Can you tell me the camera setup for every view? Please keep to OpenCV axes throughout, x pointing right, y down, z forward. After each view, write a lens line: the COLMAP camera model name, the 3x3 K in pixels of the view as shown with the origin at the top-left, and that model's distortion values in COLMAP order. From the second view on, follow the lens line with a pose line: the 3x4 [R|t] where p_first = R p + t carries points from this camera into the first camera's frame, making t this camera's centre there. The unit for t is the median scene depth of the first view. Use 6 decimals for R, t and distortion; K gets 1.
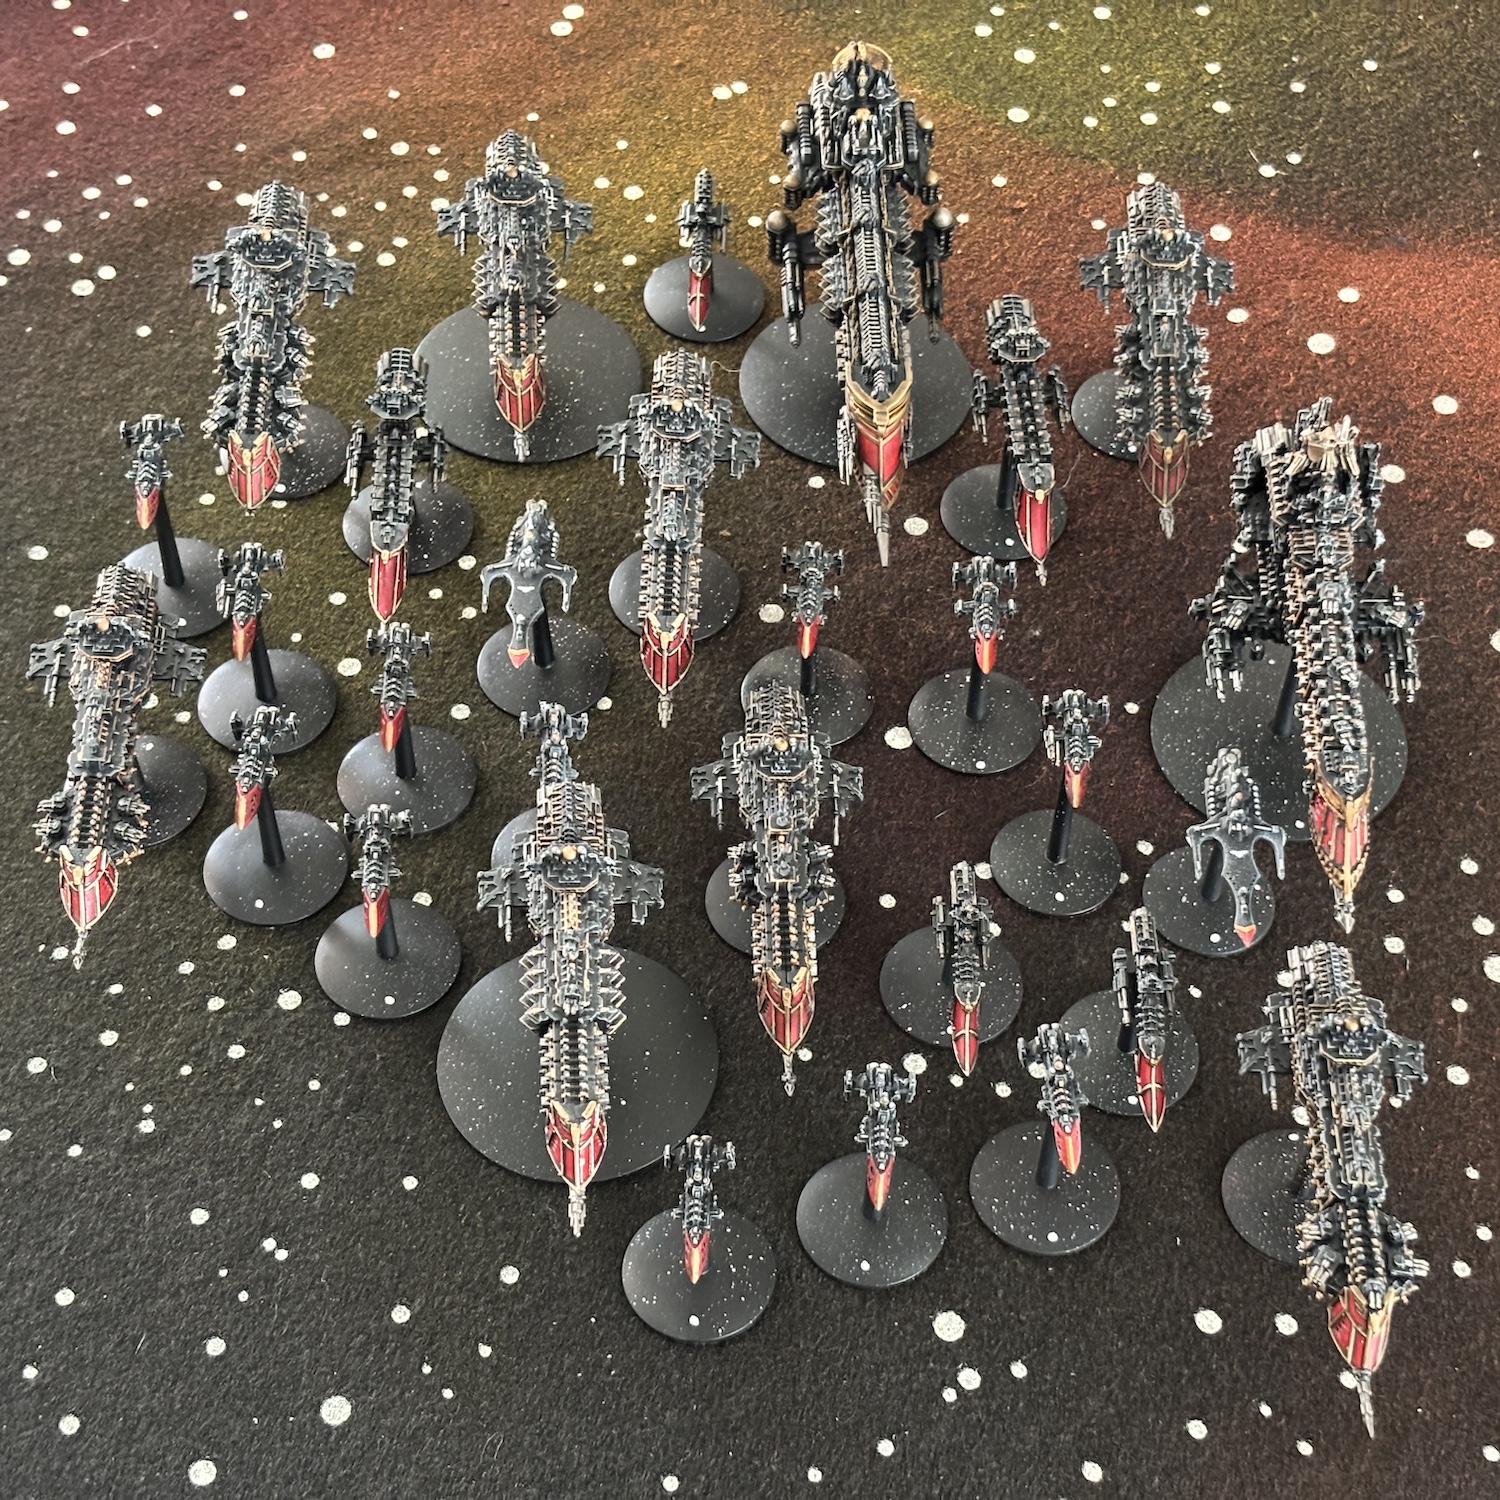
lens RADIAL K [[3006.8, 0, 899.1], [0, 3006.8, 751.2], [0, 0, 1]] dist [0.171354, -0.504359]
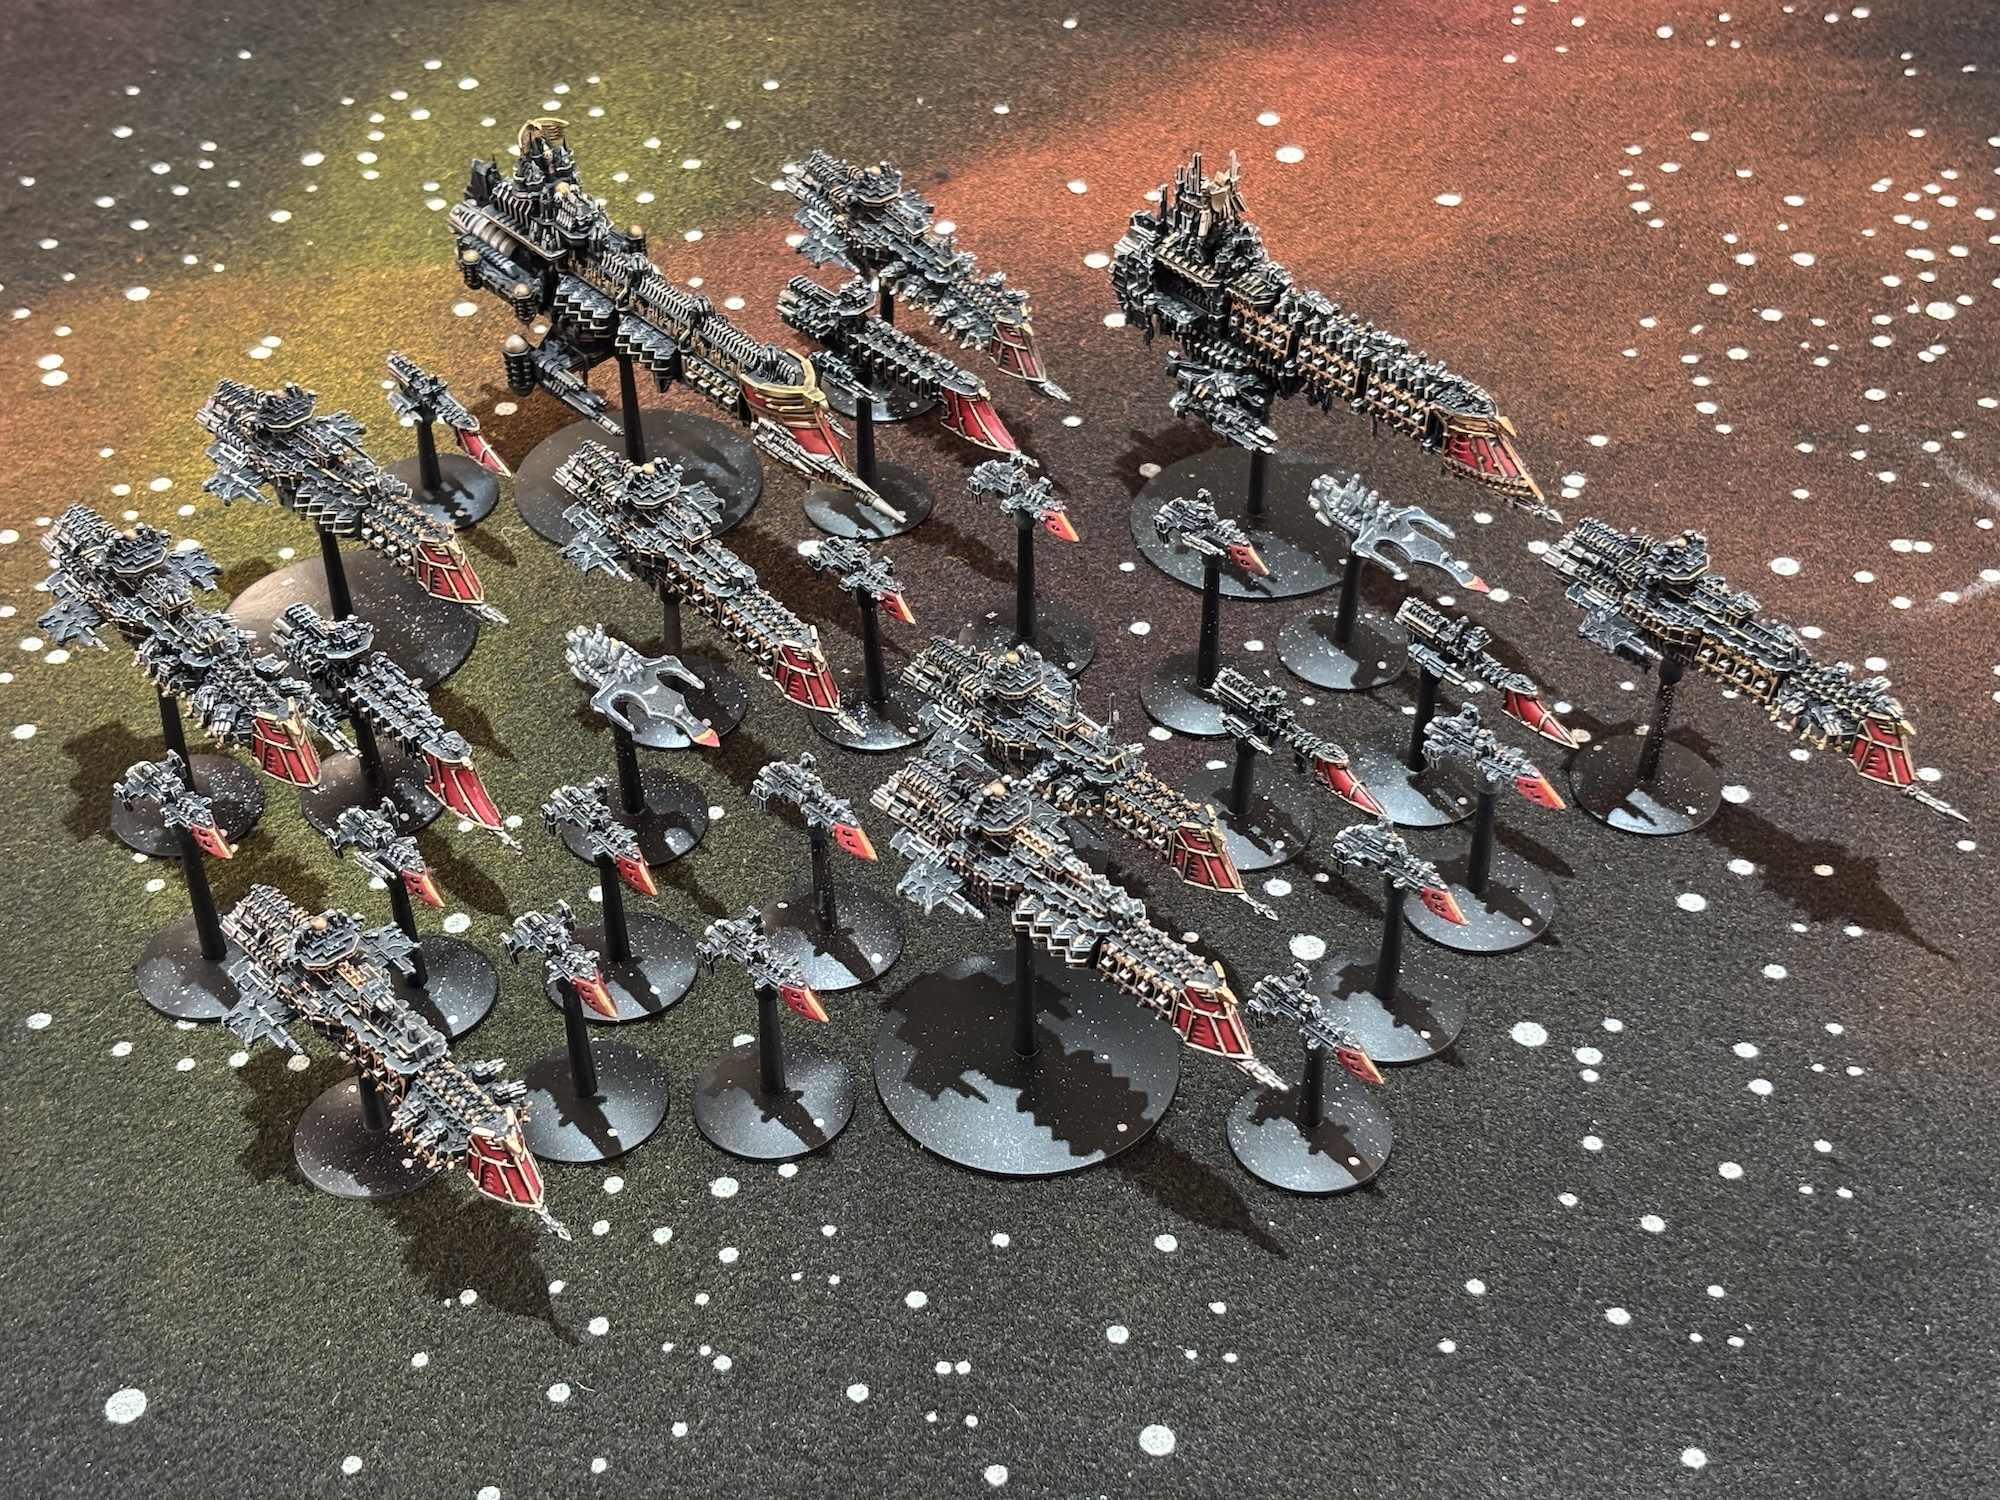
lens RADIAL K [[2975.6, 0, 1000.0], [0, 2975.6, 750.0], [0, 0, 1]] dist [0.198404, -0.732698]
pose [[0.750079, -0.479053, 0.455950, -0.488953], [0.551632, 0.833482, -0.031768, 0.050051], [-0.364807, 0.275345, 0.889438, 0.178913]]
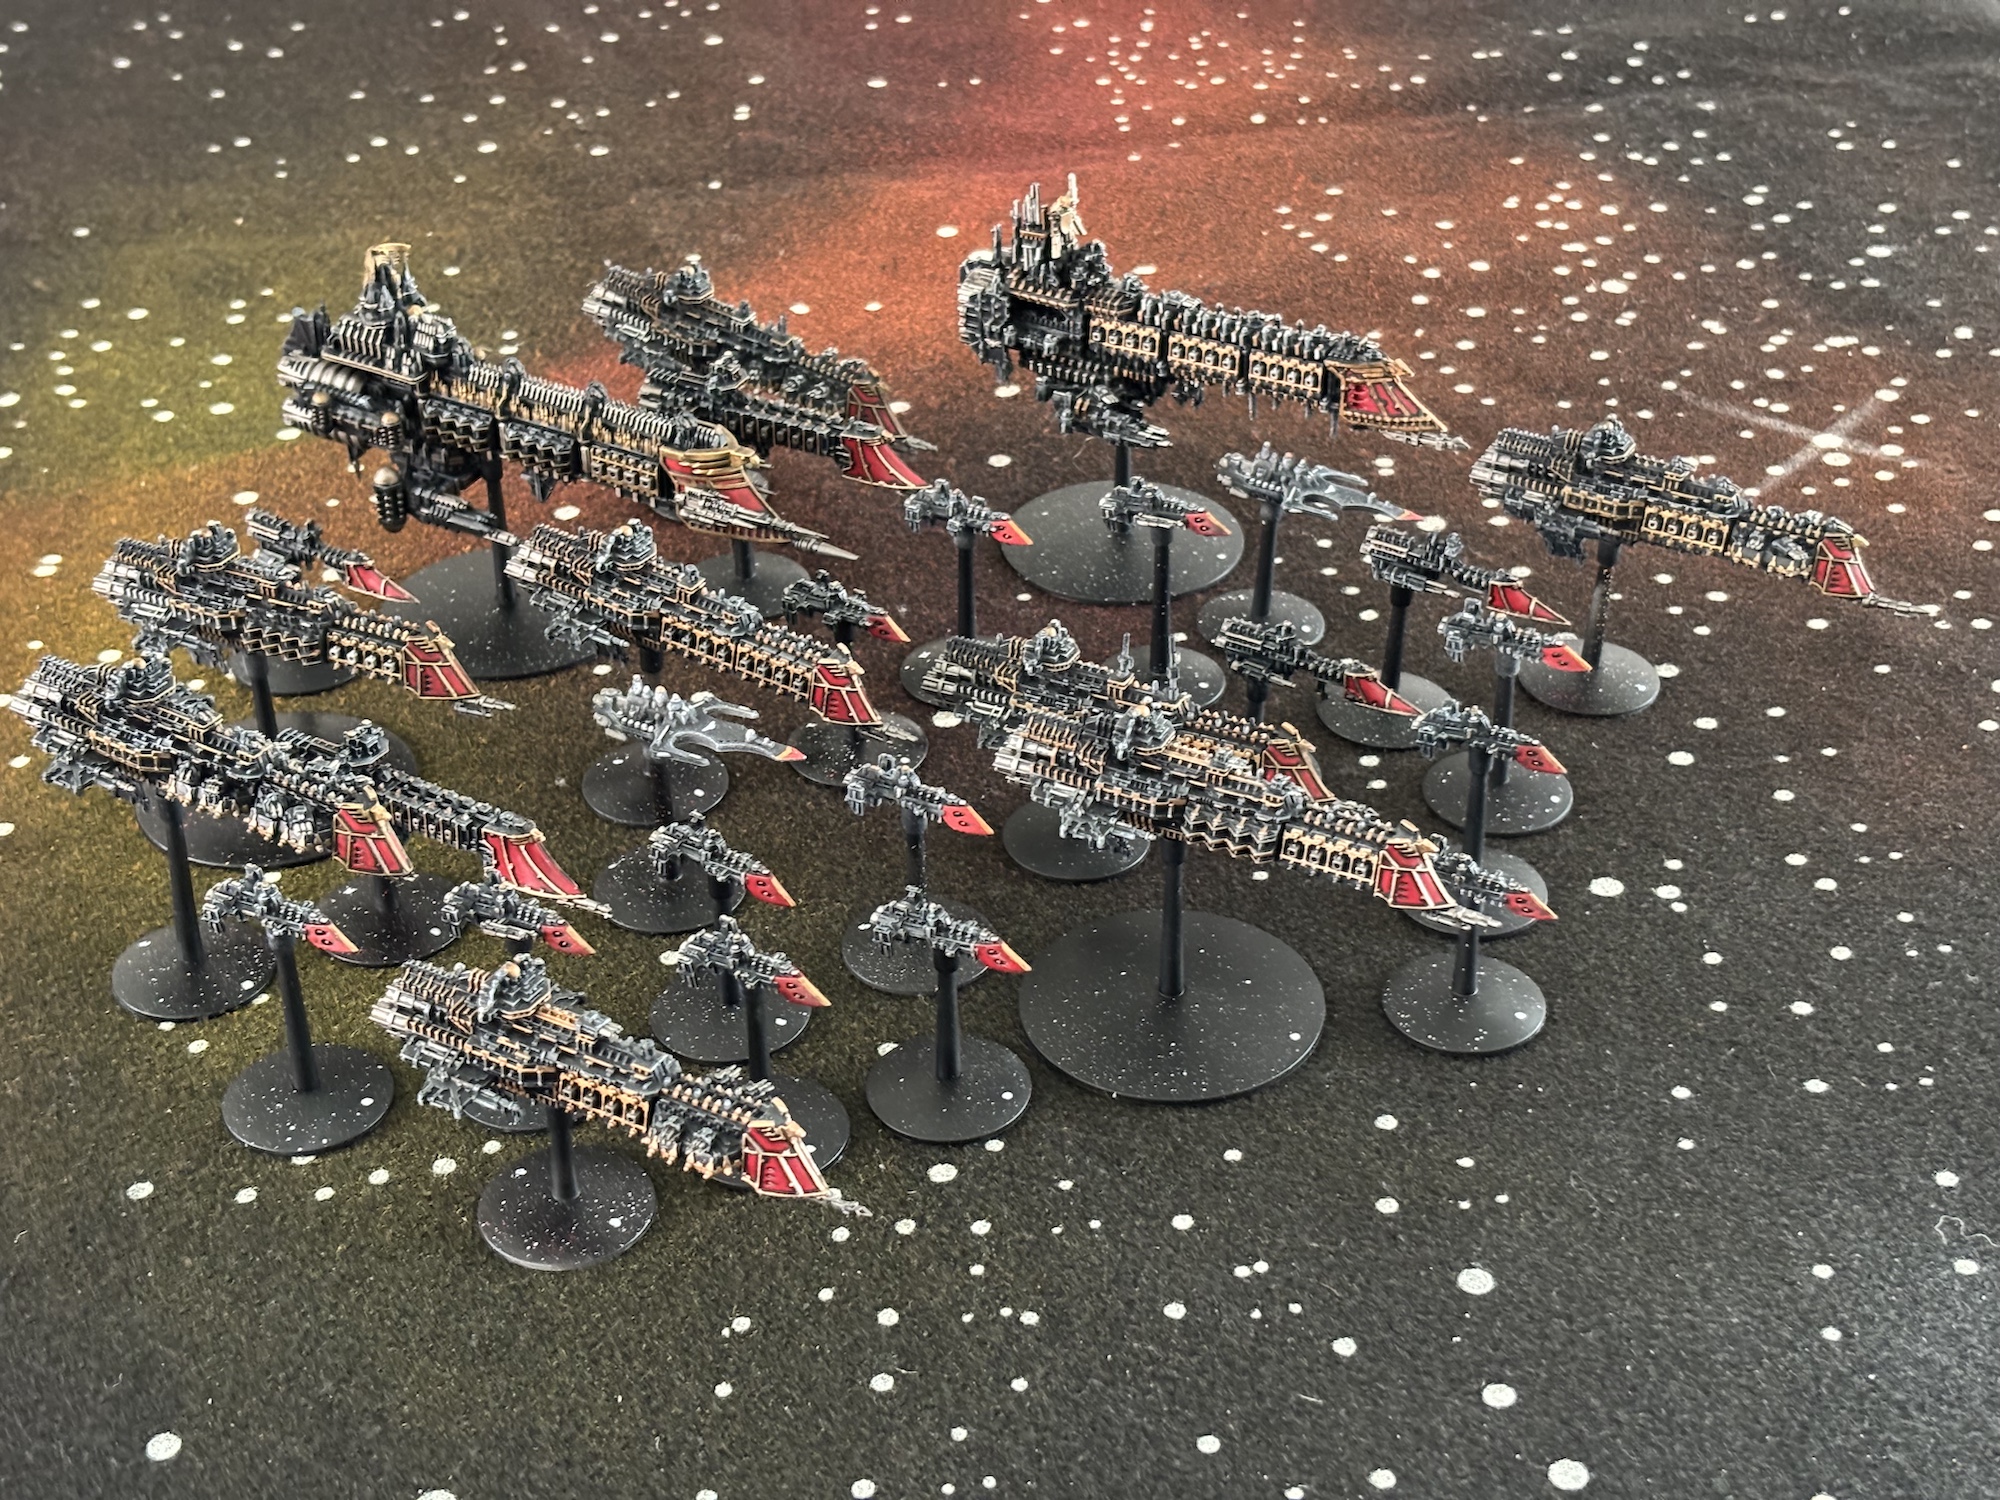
lens RADIAL K [[2975.6, 0, 1000.0], [0, 2975.6, 750.0], [0, 0, 1]] dist [0.198404, -0.732698]
pose [[0.500130, -0.530270, 0.684605, -0.726207], [0.707882, 0.705715, 0.029485, -0.015235], [-0.498771, 0.469873, 0.728318, 0.338043]]
